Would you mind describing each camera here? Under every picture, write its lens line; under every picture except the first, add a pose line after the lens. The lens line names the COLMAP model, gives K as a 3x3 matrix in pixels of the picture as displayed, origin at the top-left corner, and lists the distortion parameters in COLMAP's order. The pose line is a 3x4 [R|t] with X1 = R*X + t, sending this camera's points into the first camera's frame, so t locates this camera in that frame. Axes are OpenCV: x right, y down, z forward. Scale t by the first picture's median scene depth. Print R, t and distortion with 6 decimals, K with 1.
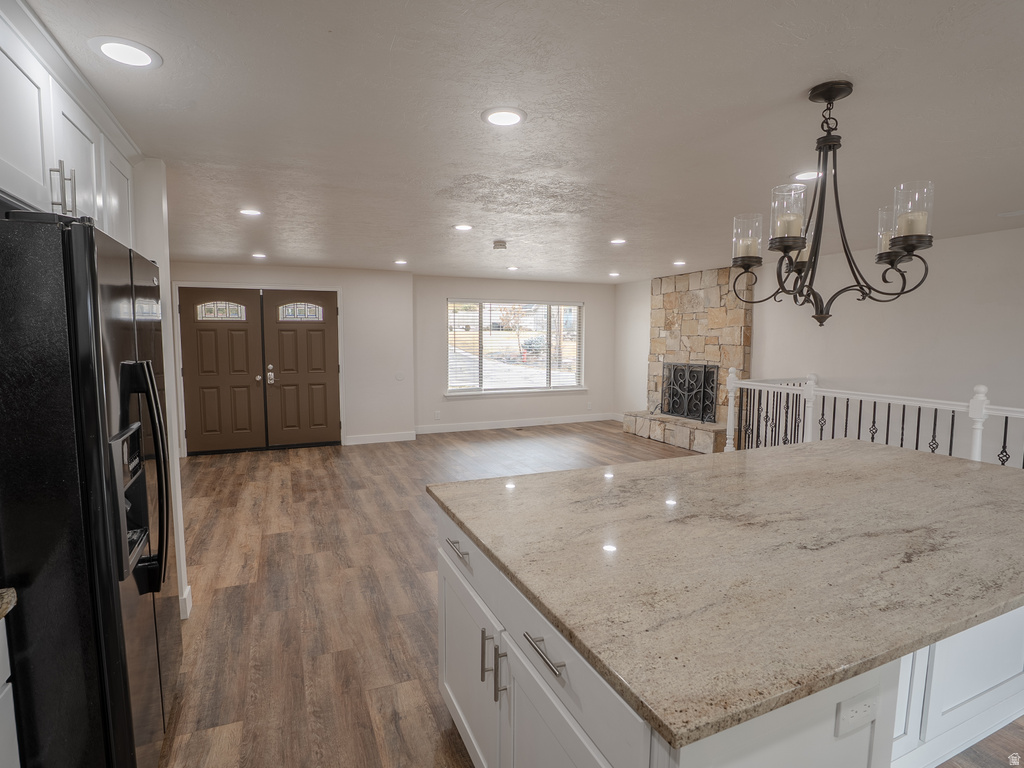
lens RADIAL K [[528.5, 0, 507.8], [0, 528.5, 379.7], [0, 0, 1]] dist [-0.065756, 0.021693]
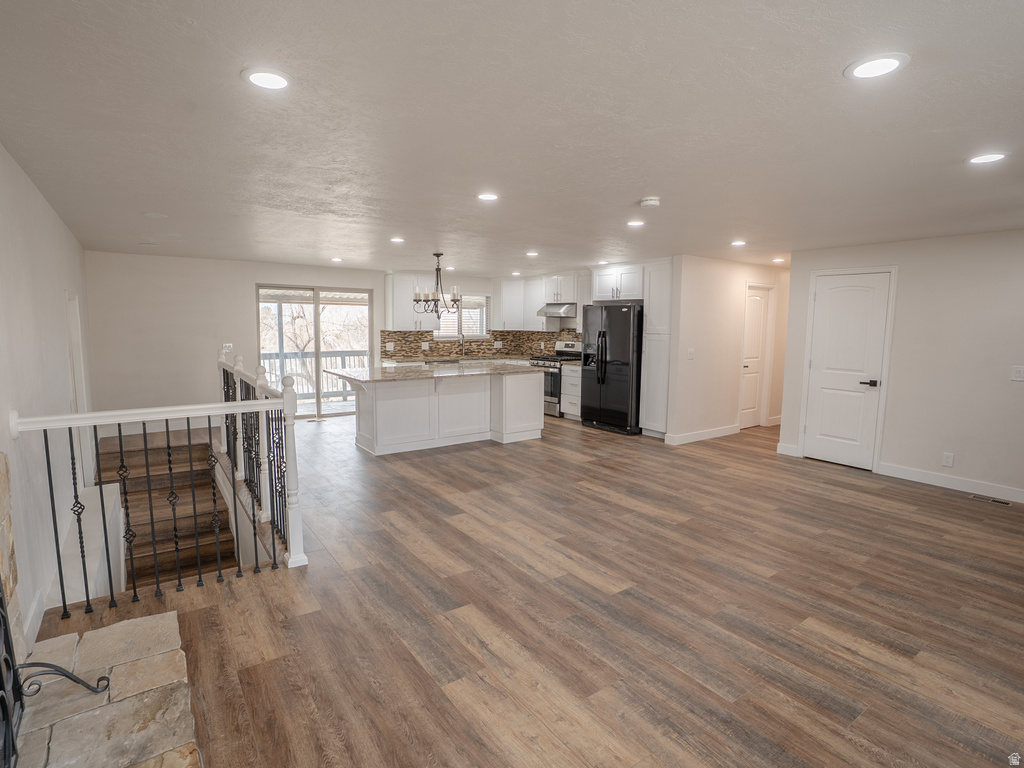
lens RADIAL K [[528.5, 0, 514.7], [0, 528.5, 383.6], [0, 0, 1]] dist [-0.065756, 0.021693]
pose [[-0.975864, 0.019073, -0.217544, 0.247888], [-0.023654, 0.981086, 0.192124, -0.112466], [0.217093, 0.192632, -0.956955, 1.291038]]
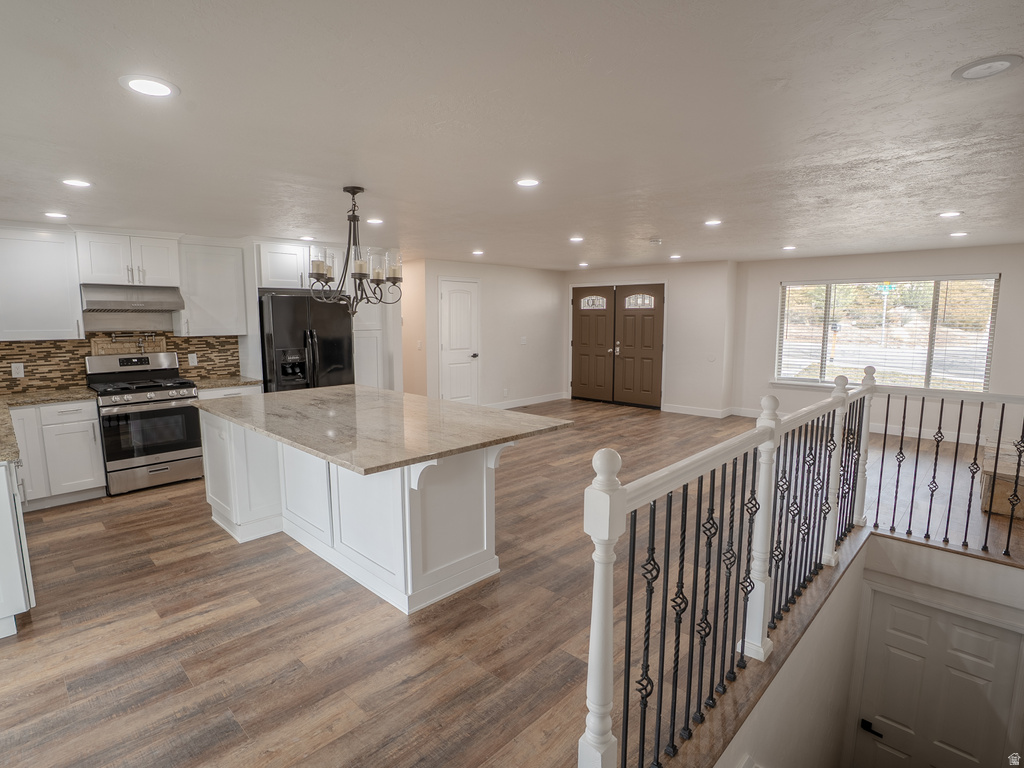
lens RADIAL K [[528.5, 0, 503.3], [0, 528.5, 391.7], [0, 0, 1]] dist [-0.065756, 0.021693]
pose [[0.382772, 0.128089, -0.914920, 0.710624], [-0.072437, 0.991454, 0.108498, -0.026155], [0.920999, 0.024744, 0.388779, 0.202537]]
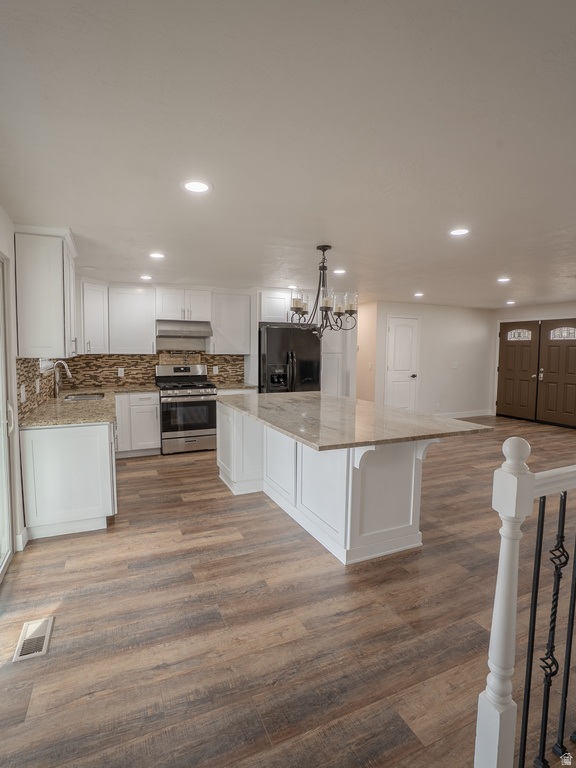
lens RADIAL K [[396.4, 0, 280.1], [0, 396.4, 383.6], [0, 0, 1]] dist [-0.065756, 0.021693]
pose [[0.006893, 0.088425, -0.996059, 0.711292], [-0.087183, 0.992343, 0.087492, -0.016118], [0.996168, 0.086236, 0.014549, 0.208525]]
